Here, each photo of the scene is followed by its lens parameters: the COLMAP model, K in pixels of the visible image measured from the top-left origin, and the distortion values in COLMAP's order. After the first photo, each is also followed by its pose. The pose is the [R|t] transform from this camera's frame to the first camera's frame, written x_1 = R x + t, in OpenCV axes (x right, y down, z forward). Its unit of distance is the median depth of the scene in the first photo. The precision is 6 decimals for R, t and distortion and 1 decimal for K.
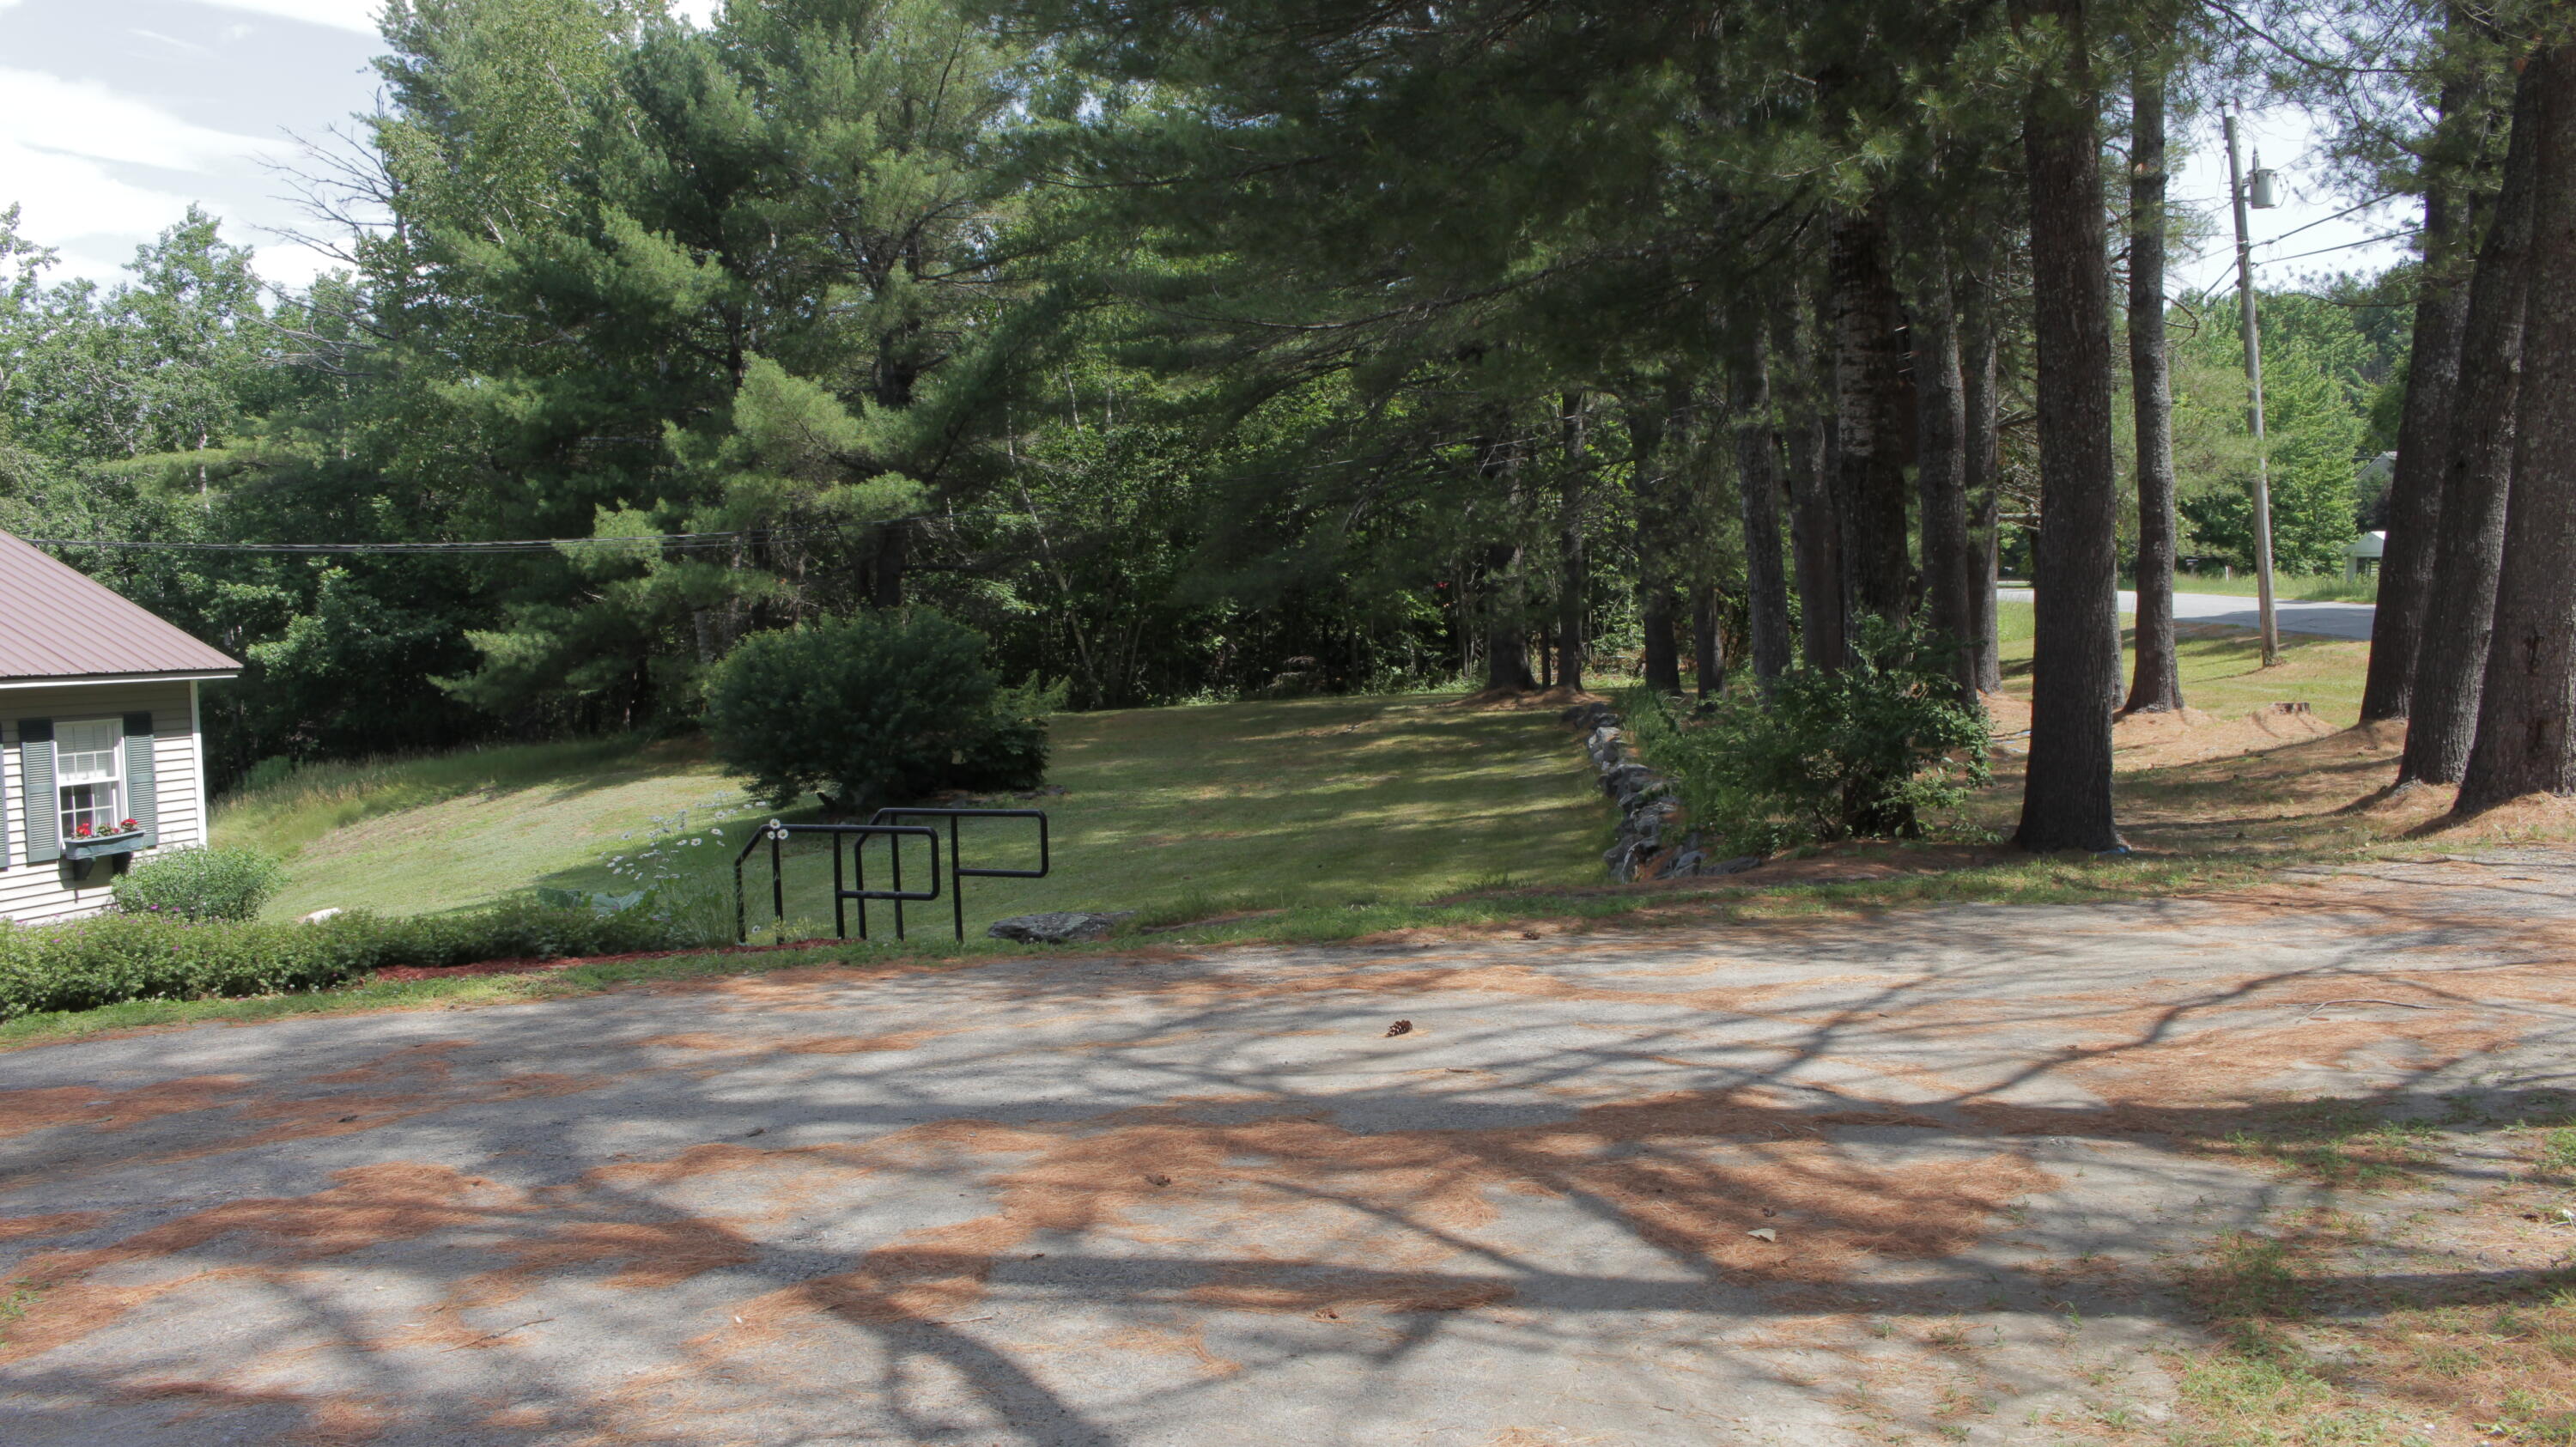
lens RADIAL K [[2134.0, 0, 1288.0], [0, 2134.0, 723.5], [0, 0, 1]] dist [-0.162040, 0.132796]
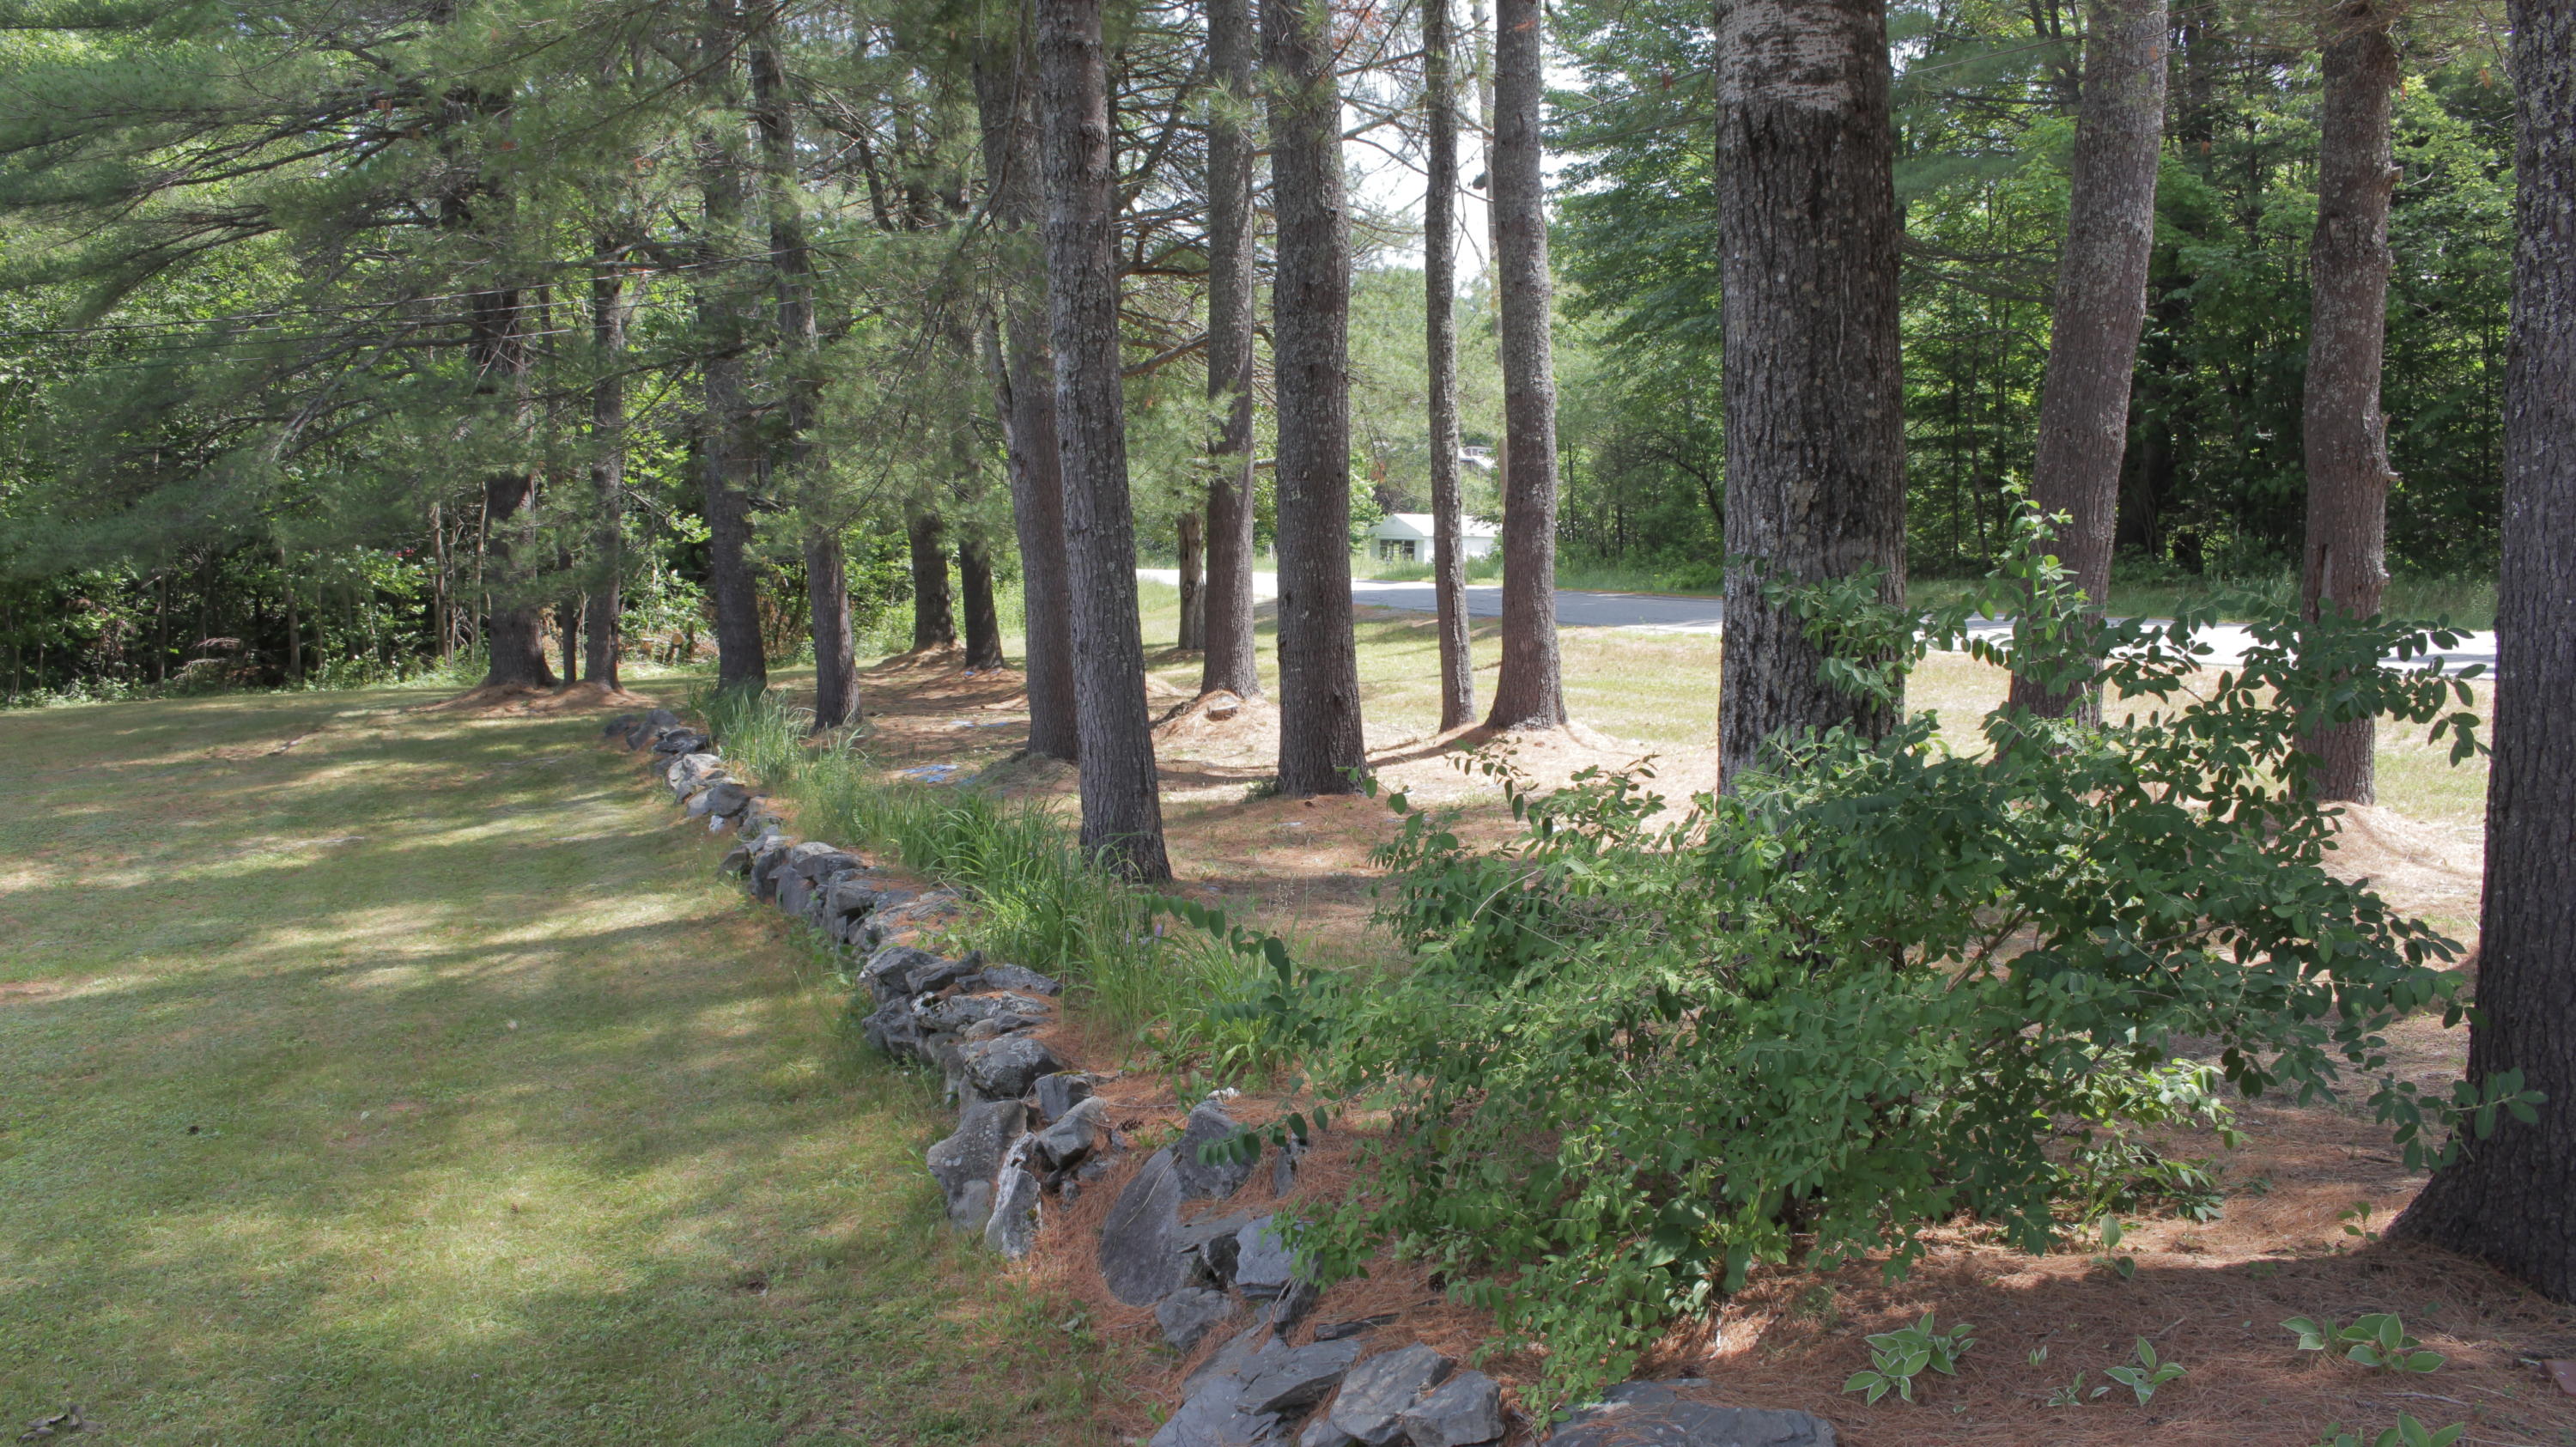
lens RADIAL K [[2134.0, 0, 1288.0], [0, 2134.0, 723.5], [0, 0, 1]] dist [-0.162040, 0.132796]
pose [[0.889127, -0.012282, 0.457496, 0.069928], [0.007462, 0.999896, 0.012342, -0.062134], [-0.457600, -0.007560, 0.889126, 1.503838]]
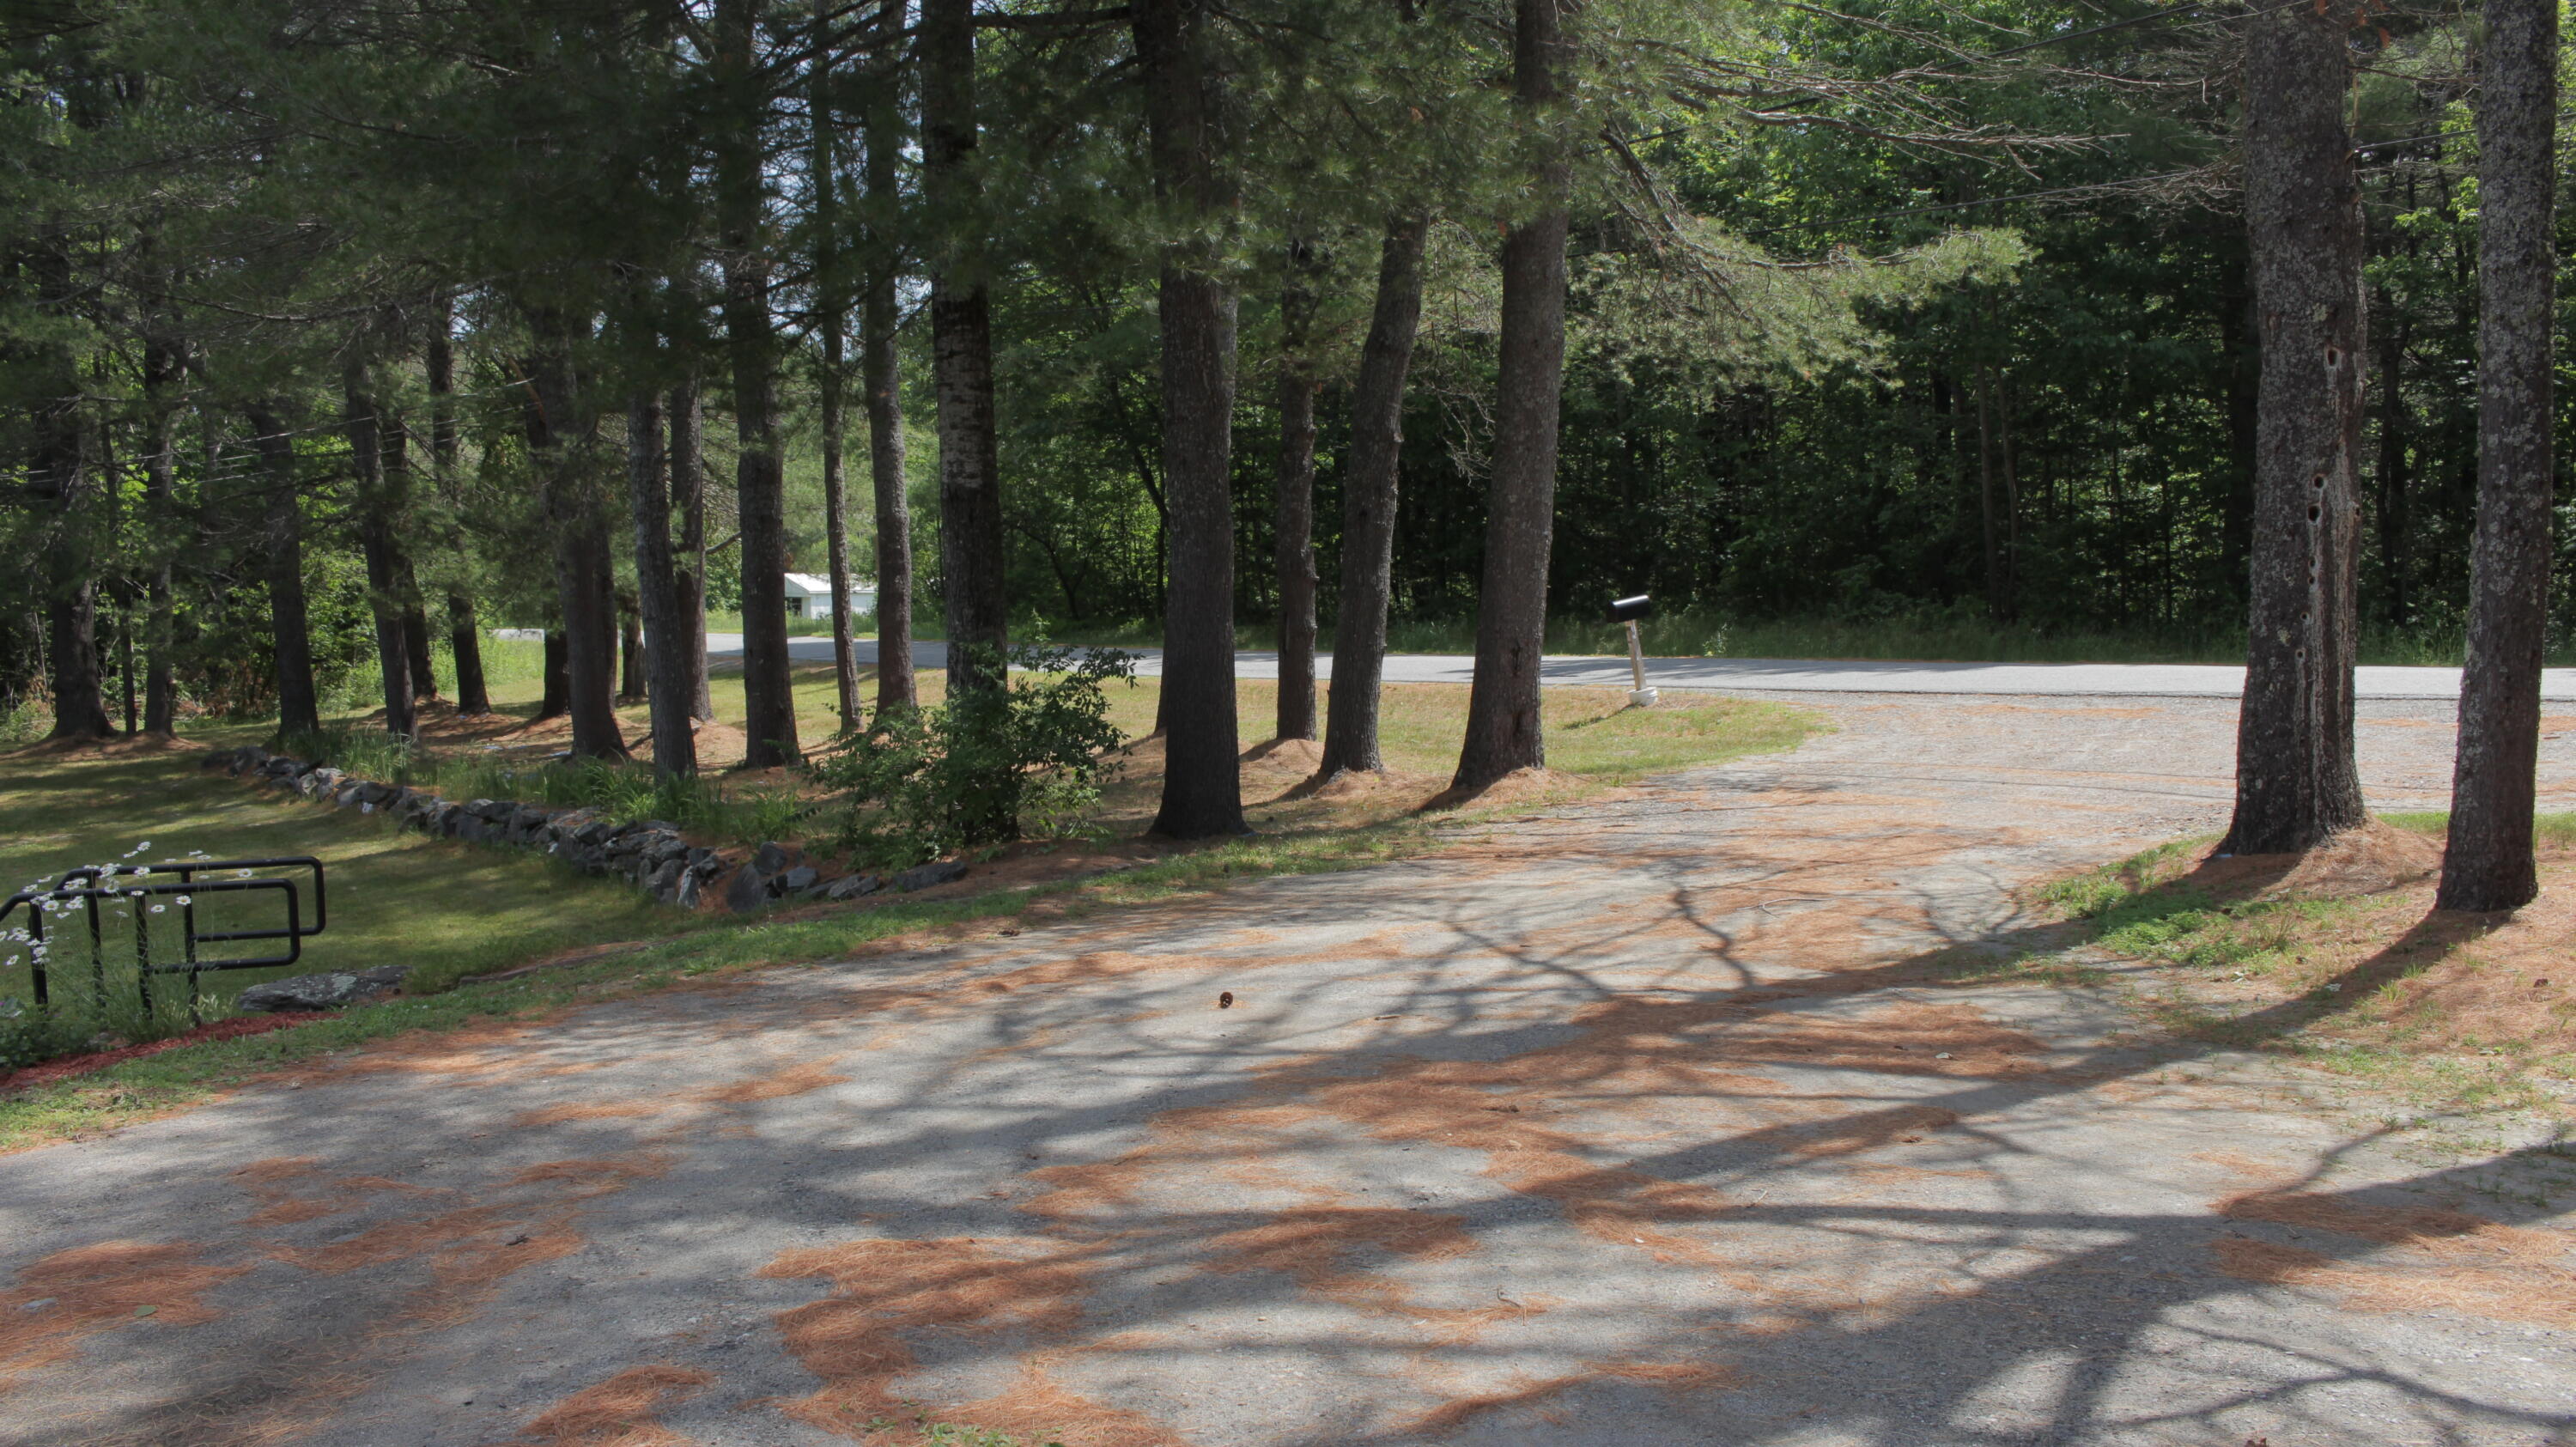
lens RADIAL K [[2134.0, 0, 1288.0], [0, 2134.0, 723.5], [0, 0, 1]] dist [-0.162040, 0.132796]
pose [[0.722988, -0.025360, 0.690395, -0.750440], [0.038911, 0.999235, -0.004043, 0.009296], [-0.689764, 0.029787, 0.723421, 0.214518]]
